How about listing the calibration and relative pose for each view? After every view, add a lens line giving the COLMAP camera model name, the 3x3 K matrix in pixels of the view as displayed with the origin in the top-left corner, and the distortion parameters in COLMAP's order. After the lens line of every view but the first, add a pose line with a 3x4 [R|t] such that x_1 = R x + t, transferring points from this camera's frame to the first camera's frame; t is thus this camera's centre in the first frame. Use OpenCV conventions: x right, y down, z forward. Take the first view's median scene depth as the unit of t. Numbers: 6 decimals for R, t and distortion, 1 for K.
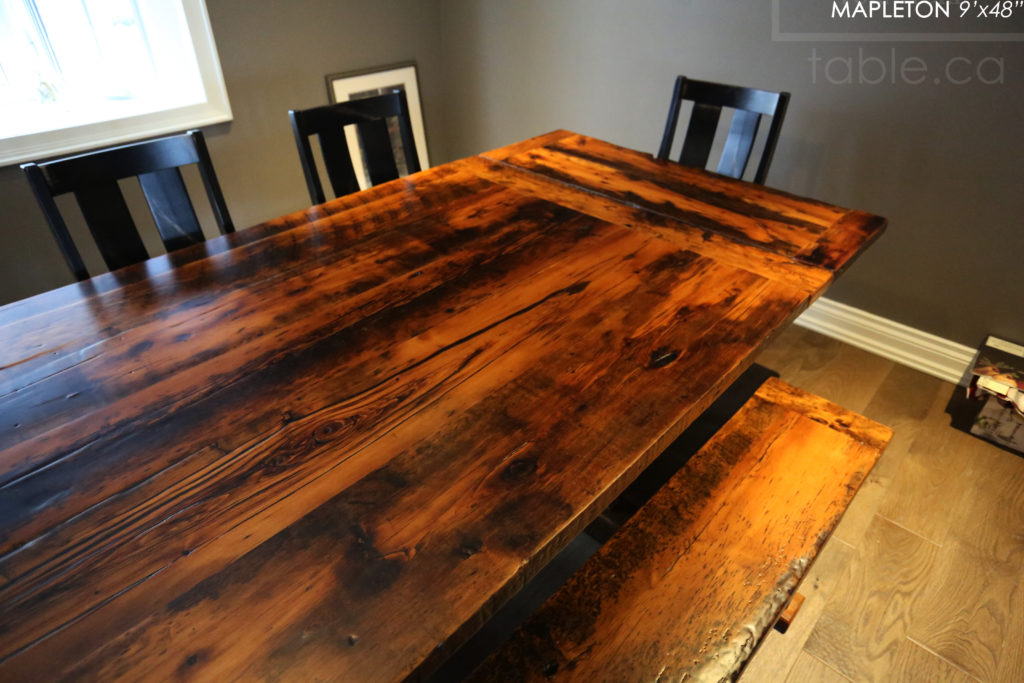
lens RADIAL K [[613.3, 0, 508.2], [0, 613.3, 339.5], [0, 0, 1]] dist [-0.079663, 0.056160]
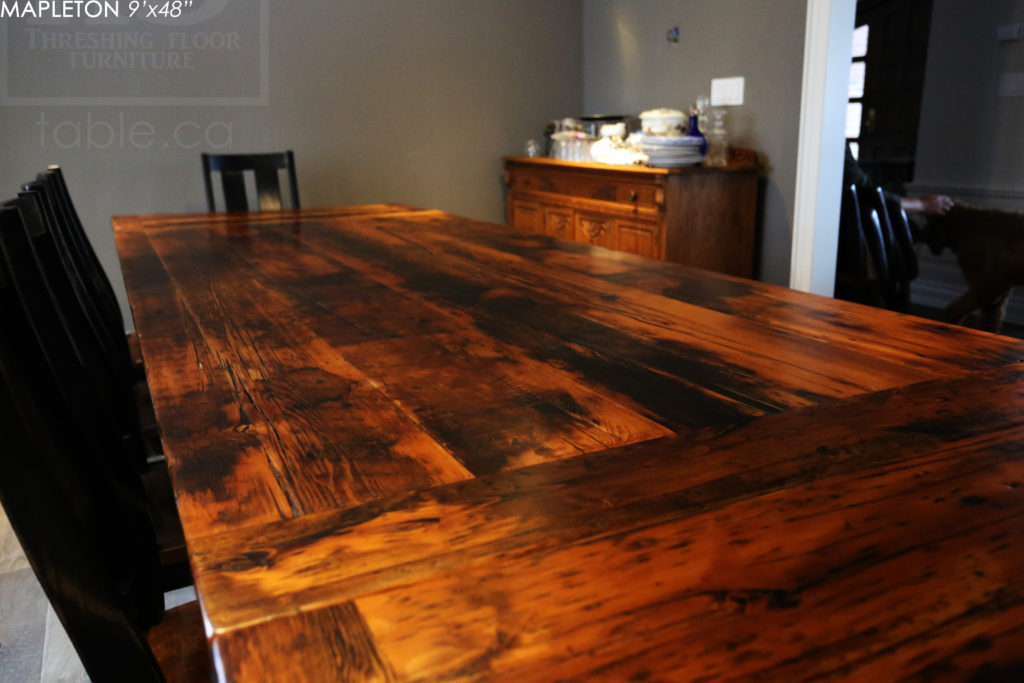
lens RADIAL K [[832.8, 0, 512.0], [0, 832.8, 341.5], [0, 0, 1]] dist [-0.034537, 0.090302]
pose [[0.353442, -0.245645, 0.902628, -1.617222], [0.536908, 0.843420, 0.019295, 0.275806], [-0.766034, 0.477808, 0.429989, -0.031195]]
